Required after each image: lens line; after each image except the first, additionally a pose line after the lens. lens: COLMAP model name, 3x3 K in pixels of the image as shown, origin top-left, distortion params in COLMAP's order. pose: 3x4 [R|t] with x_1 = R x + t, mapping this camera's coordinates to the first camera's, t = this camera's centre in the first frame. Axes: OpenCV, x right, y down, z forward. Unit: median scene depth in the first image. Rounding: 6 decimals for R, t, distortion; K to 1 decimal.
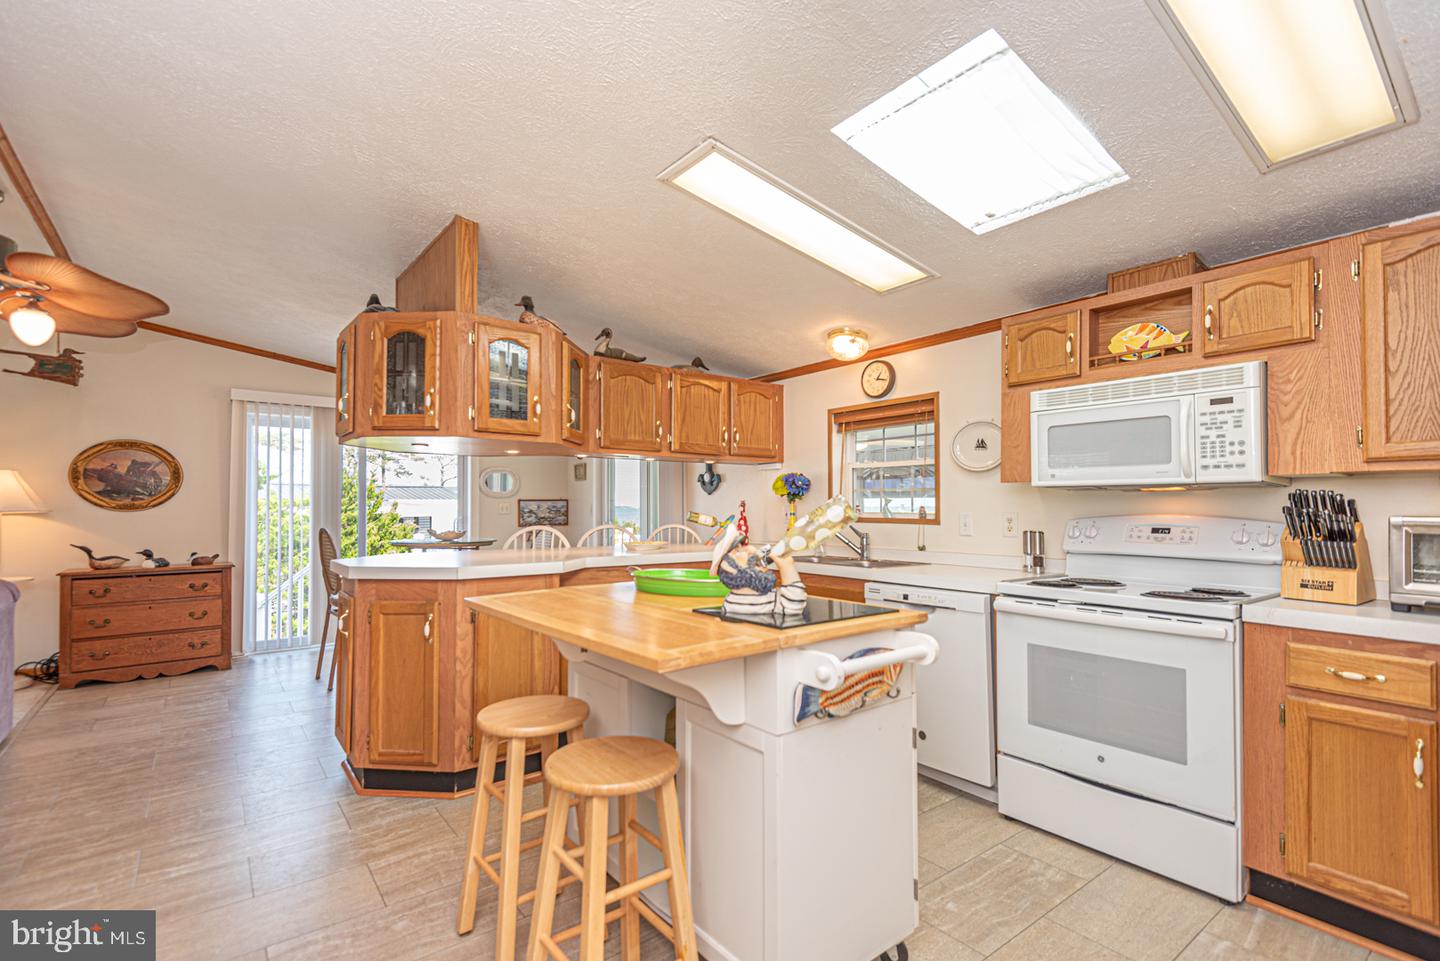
lens RADIAL K [[663.0, 0, 725.9], [0, 663.0, 493.2], [0, 0, 1]] dist [0.034907, -0.018739]
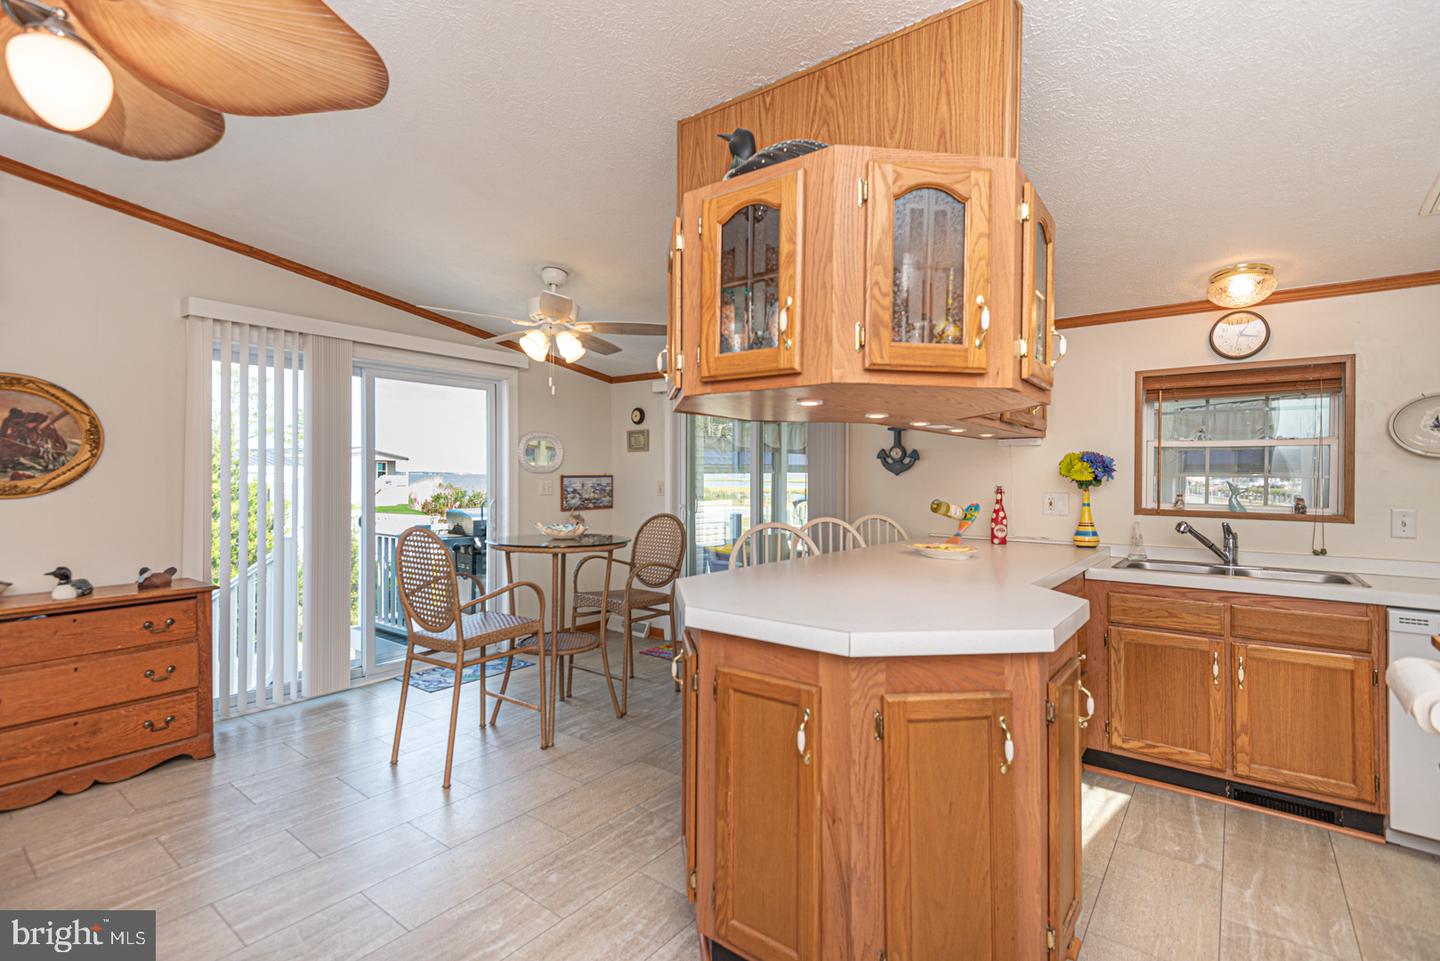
lens RADIAL K [[667.6, 0, 717.9], [0, 667.6, 475.1], [0, 0, 1]] dist [0.026042, -0.011914]
pose [[0.969387, 0.006793, 0.245446, -0.599835], [-0.012364, 0.999700, 0.021165, -0.017164], [-0.245228, -0.023551, 0.969179, 0.401824]]
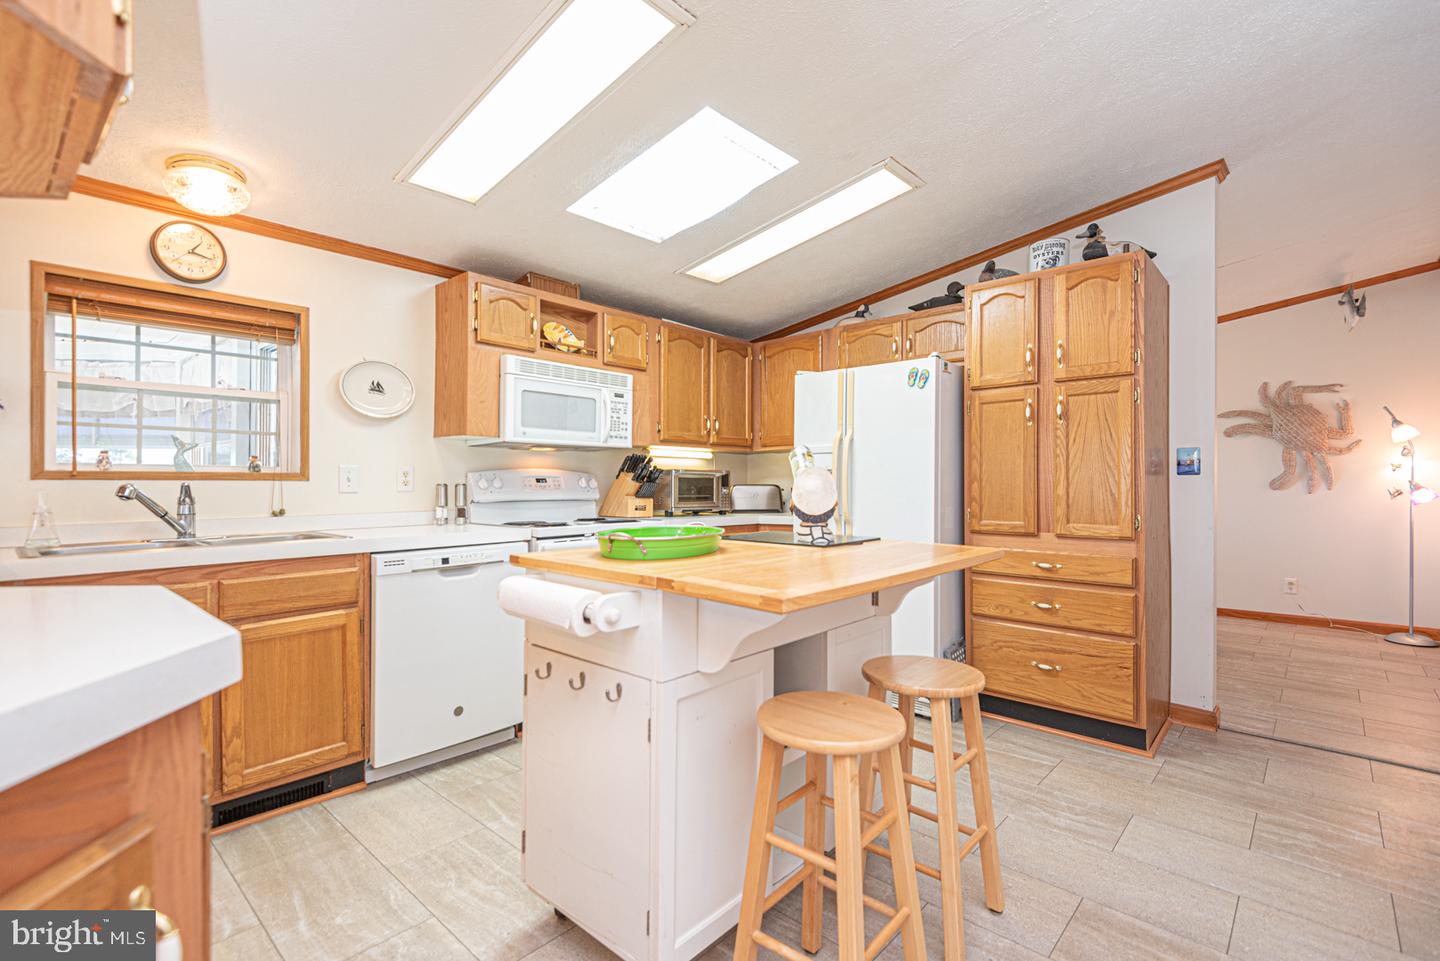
lens RADIAL K [[650.8, 0, 720.0], [0, 650.8, 480.5], [0, 0, 1]] dist [0.037513, -0.017600]
pose [[-0.164799, -0.002025, 0.986325, -0.507901], [-0.022941, 0.999735, -0.001780, 0.037088], [-0.986060, -0.022920, -0.164802, 0.644564]]
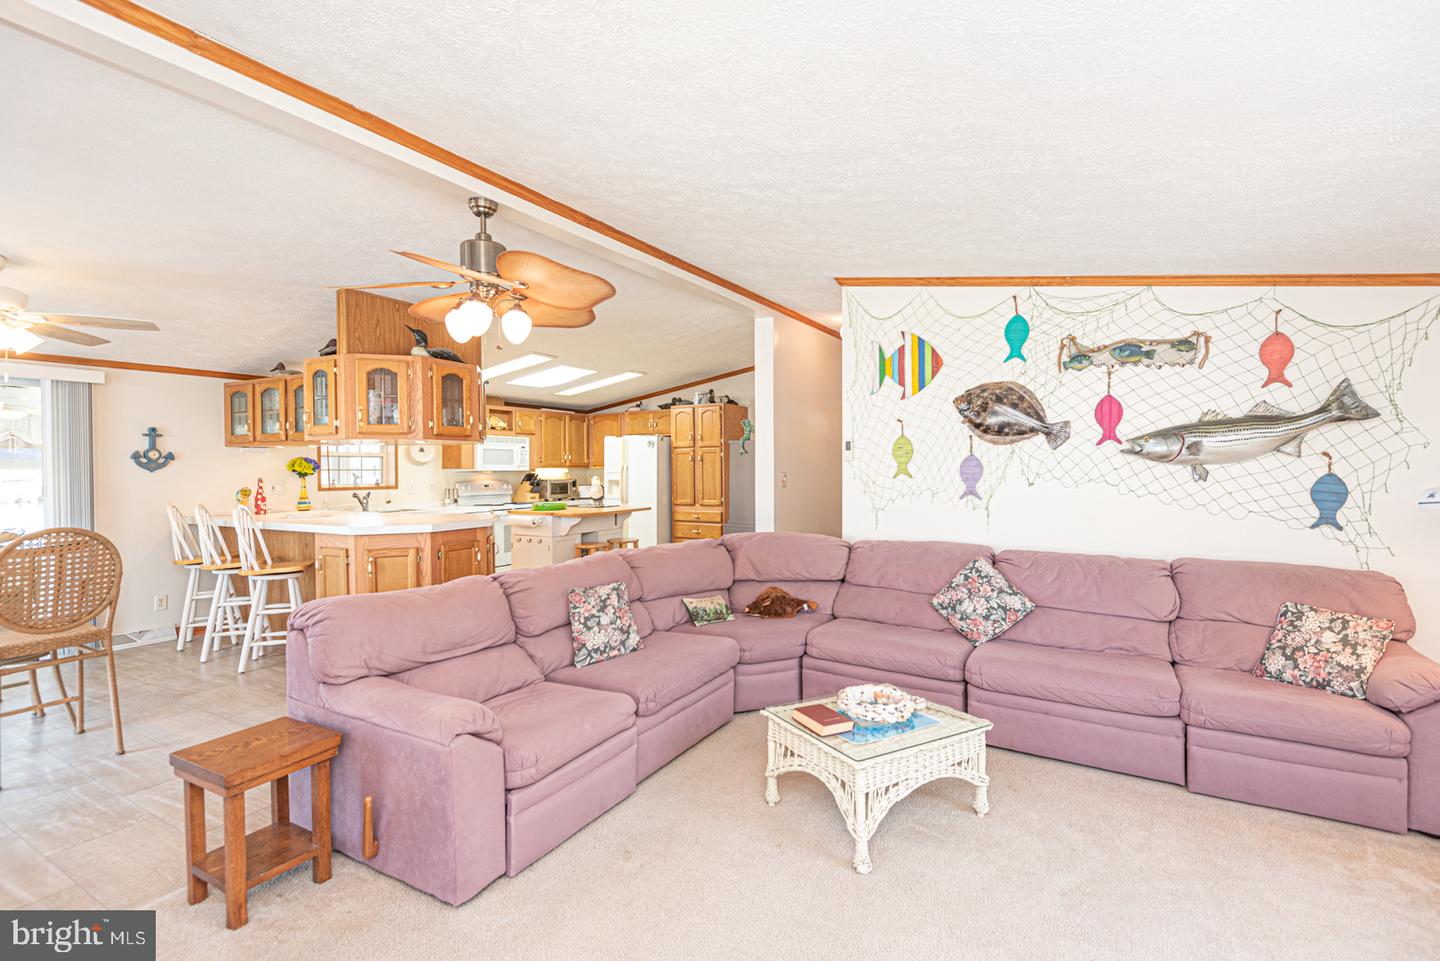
lens RADIAL K [[630.2, 0, 728.9], [0, 630.2, 480.4], [0, 0, 1]] dist [0.024081, -0.016821]
pose [[-0.377559, -0.016587, 0.925837, -1.729354], [-0.014681, 0.999821, 0.011925, -0.013331], [-0.925869, -0.009090, -0.377735, 0.794234]]
